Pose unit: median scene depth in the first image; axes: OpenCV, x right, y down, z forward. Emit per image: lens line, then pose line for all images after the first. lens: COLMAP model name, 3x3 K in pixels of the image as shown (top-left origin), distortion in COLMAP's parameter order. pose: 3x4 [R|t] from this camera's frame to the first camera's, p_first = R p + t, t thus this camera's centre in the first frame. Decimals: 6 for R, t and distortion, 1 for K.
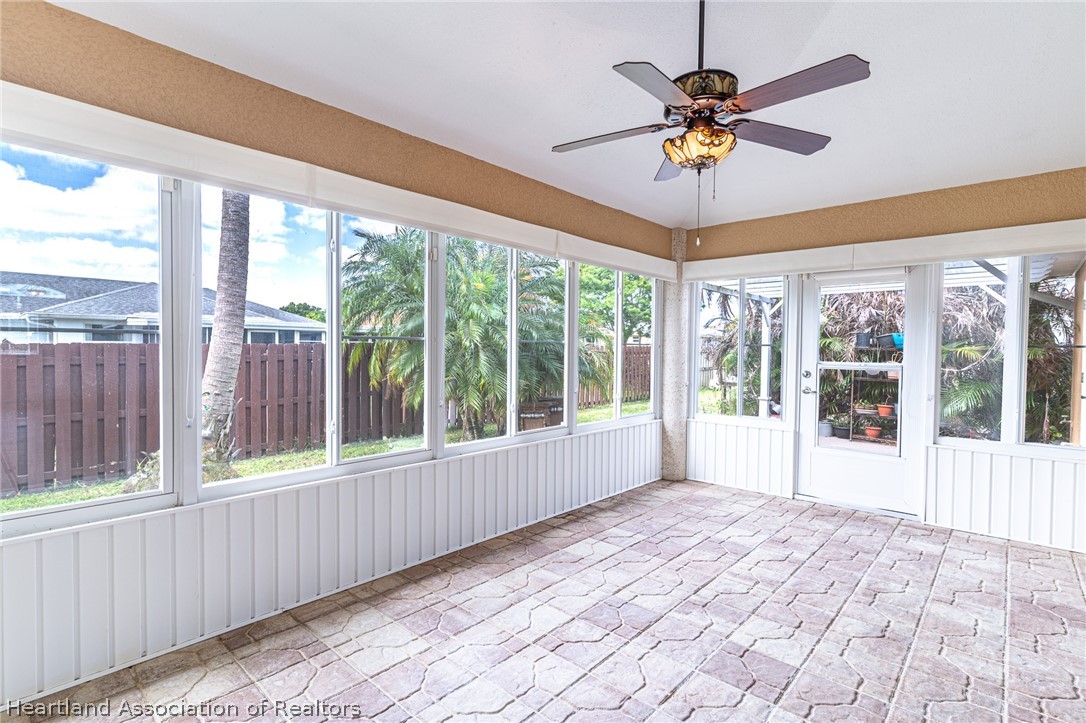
lens RADIAL K [[520.9, 0, 539.2], [0, 520.9, 358.9], [0, 0, 1]] dist [-0.001770, -0.001050]
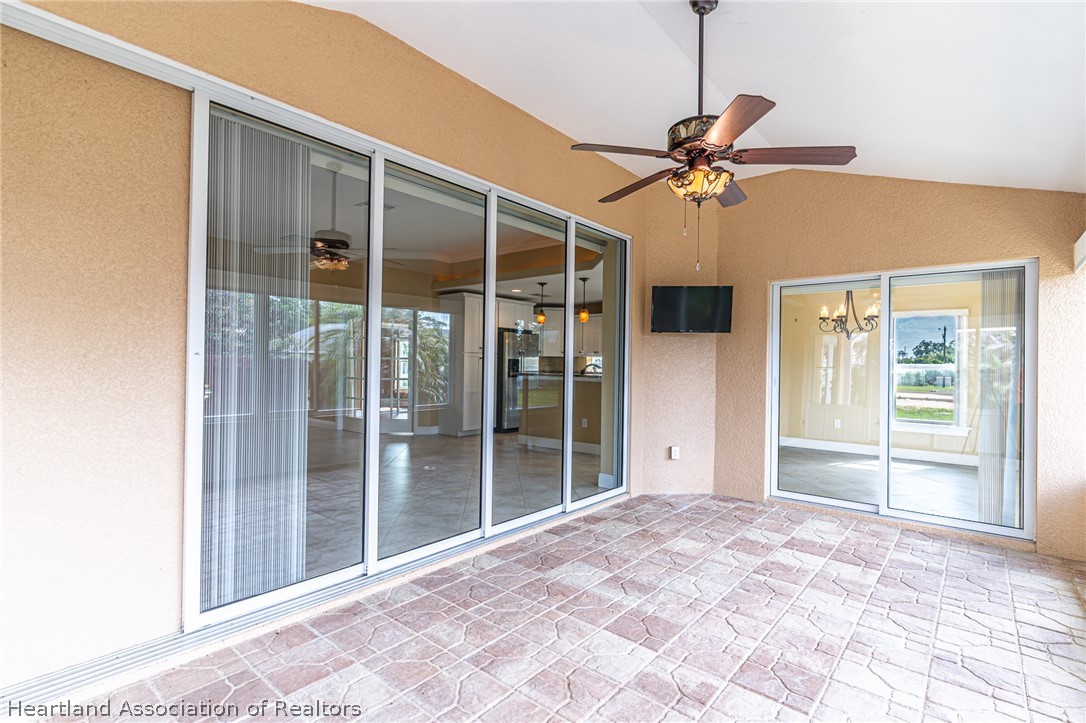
lens RADIAL K [[517.3, 0, 536.1], [0, 517.3, 361.4], [0, 0, 1]] dist [-0.000572, -0.000733]
pose [[-0.999249, -0.023500, -0.030821, 0.531035], [-0.023945, 0.999613, 0.014174, -0.023824], [0.030476, 0.014901, -0.999424, 1.635281]]
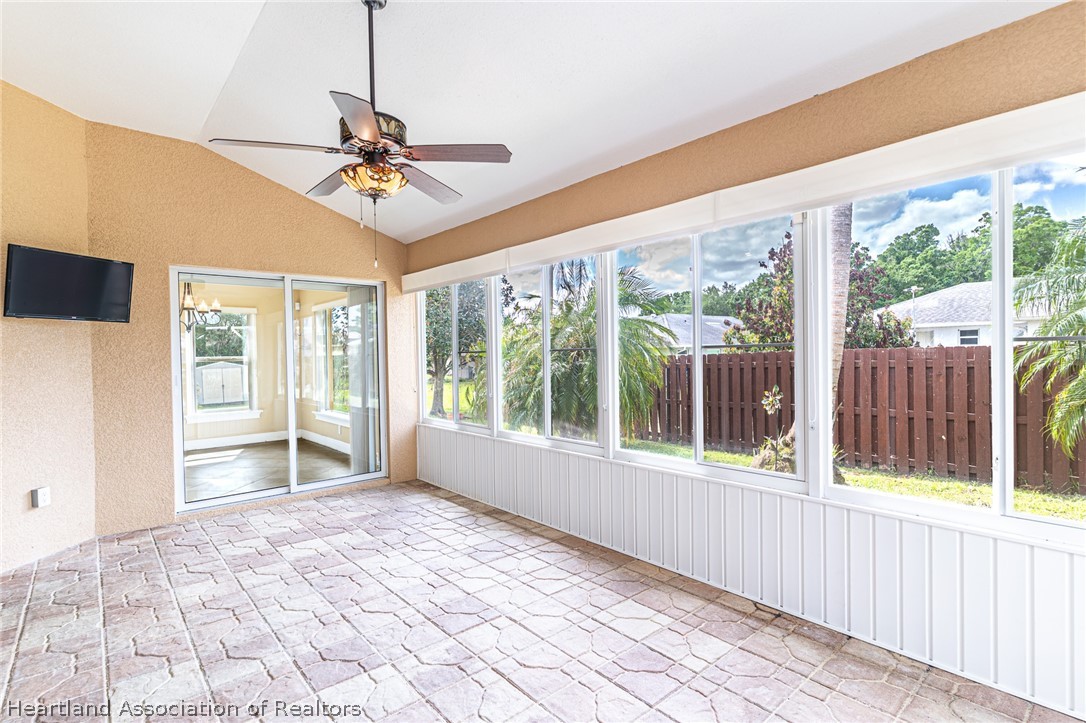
lens RADIAL K [[520.9, 0, 539.2], [0, 520.9, 358.9], [0, 0, 1]] dist [-0.001770, -0.001050]
pose [[-0.117780, 0.003444, -0.993034, 1.061631], [-0.003004, 0.999988, 0.003824, -0.023686], [0.993035, 0.003434, -0.117769, 1.148635]]
